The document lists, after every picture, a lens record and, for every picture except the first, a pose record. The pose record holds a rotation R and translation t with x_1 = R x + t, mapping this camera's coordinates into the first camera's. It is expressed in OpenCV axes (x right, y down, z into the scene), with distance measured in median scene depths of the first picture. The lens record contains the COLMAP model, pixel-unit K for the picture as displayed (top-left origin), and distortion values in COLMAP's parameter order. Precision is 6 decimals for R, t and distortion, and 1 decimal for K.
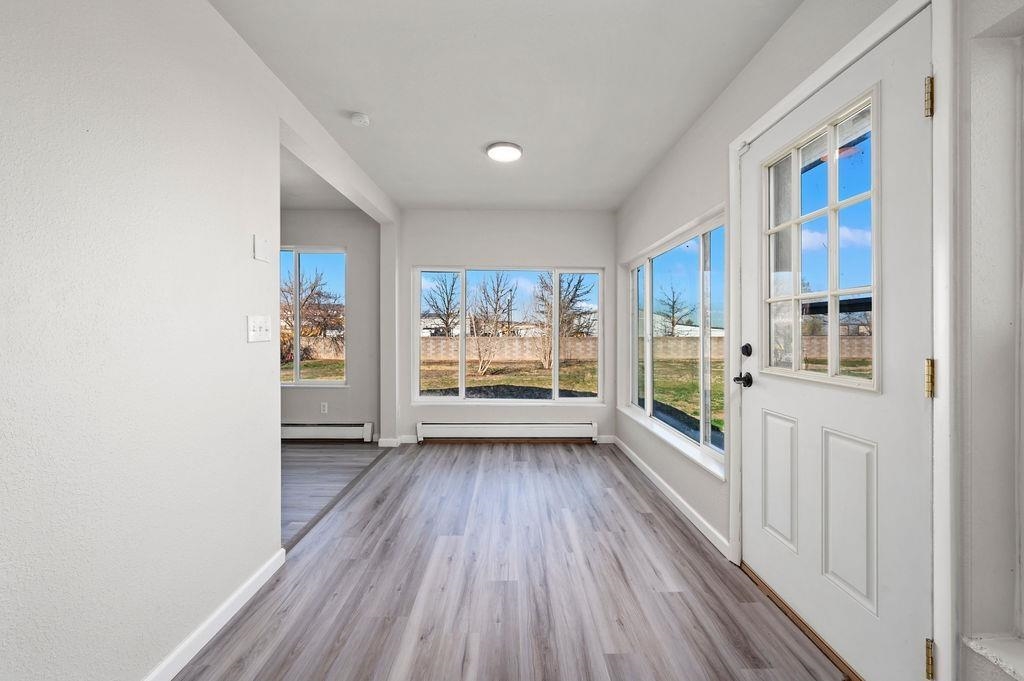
lens RADIAL K [[401.3, 0, 511.4], [0, 401.3, 332.3], [0, 0, 1]] dist [0.000682, 0.000428]
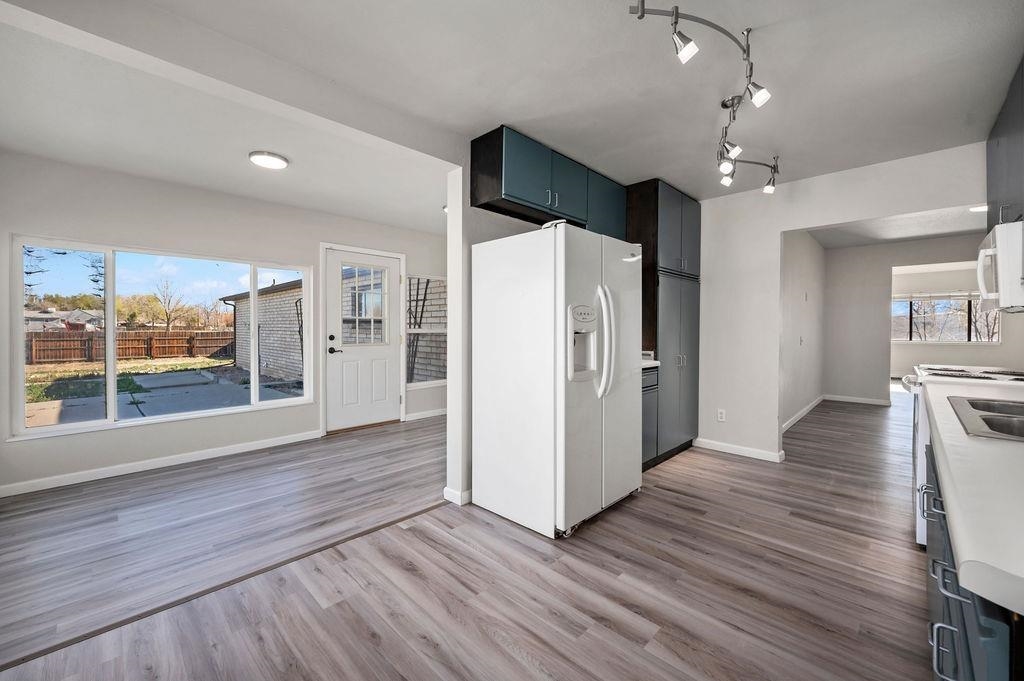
lens RADIAL K [[401.3, 0, 512.0], [0, 401.3, 332.7], [0, 0, 1]] dist [0.000682, 0.000428]
pose [[-0.705936, -0.007814, 0.708233, -1.434288], [0.001599, 0.999919, 0.012626, -0.007412], [-0.708274, 0.010045, -0.705866, 1.524661]]
